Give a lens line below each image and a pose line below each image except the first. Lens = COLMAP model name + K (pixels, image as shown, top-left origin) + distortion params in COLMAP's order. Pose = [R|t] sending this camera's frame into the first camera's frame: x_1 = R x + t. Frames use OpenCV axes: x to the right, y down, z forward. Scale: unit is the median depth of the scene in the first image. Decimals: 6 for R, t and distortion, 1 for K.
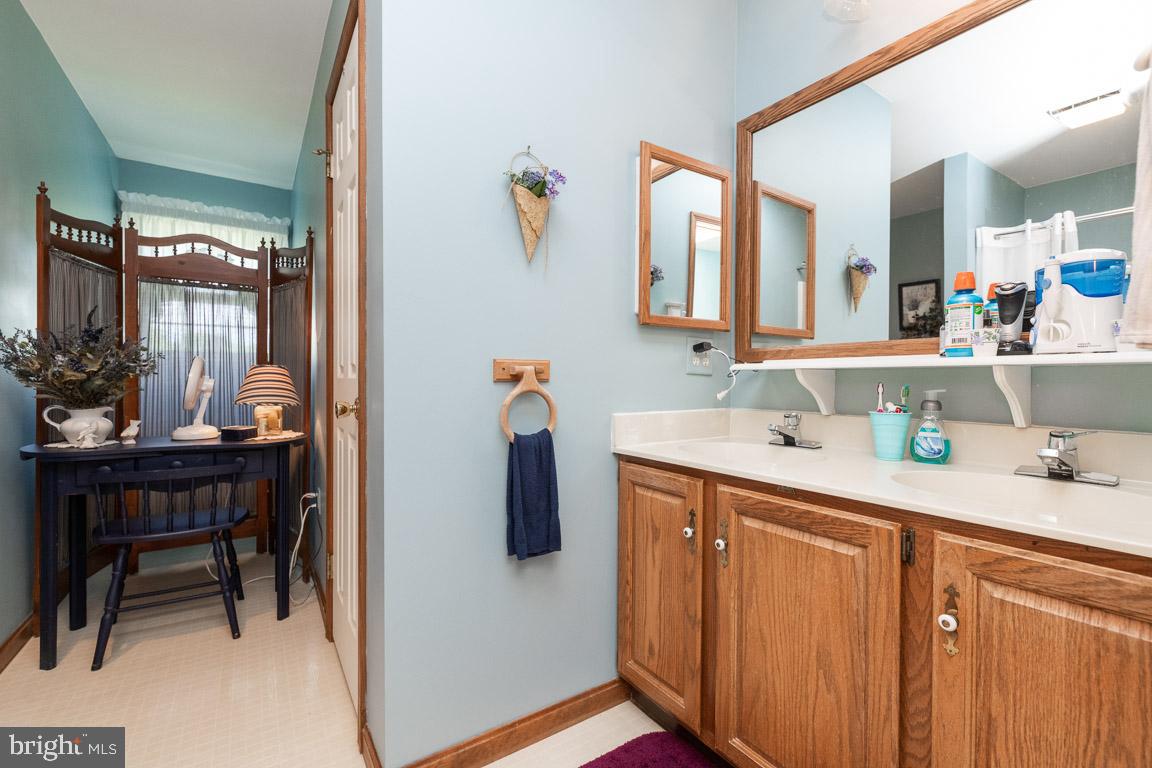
lens RADIAL K [[496.5, 0, 577.3], [0, 496.5, 377.8], [0, 0, 1]] dist [0.000117, -0.000016]
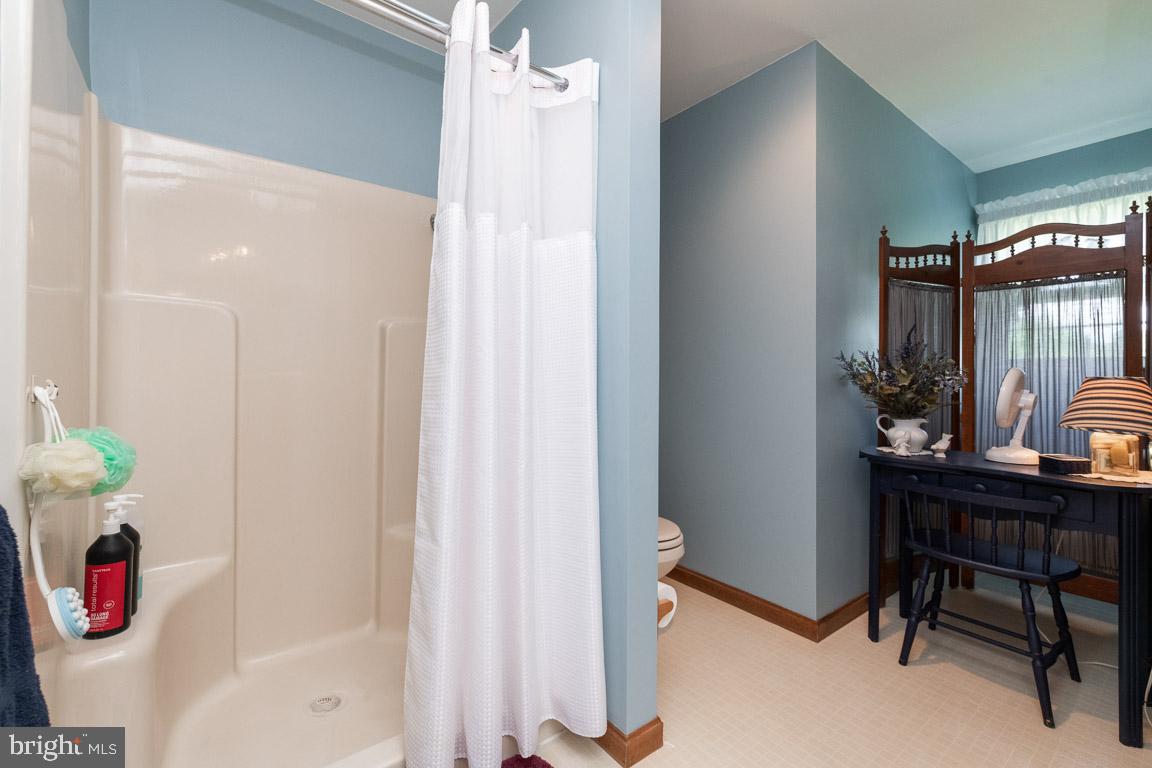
lens RADIAL K [[493.4, 0, 575.6], [0, 493.4, 369.2], [0, 0, 1]] dist [-0.000734, -0.000383]
pose [[0.069842, -0.024087, -0.997267, 0.044922], [-0.003110, 0.999698, -0.024364, -0.017095], [0.997553, 0.004803, 0.069746, 0.167750]]
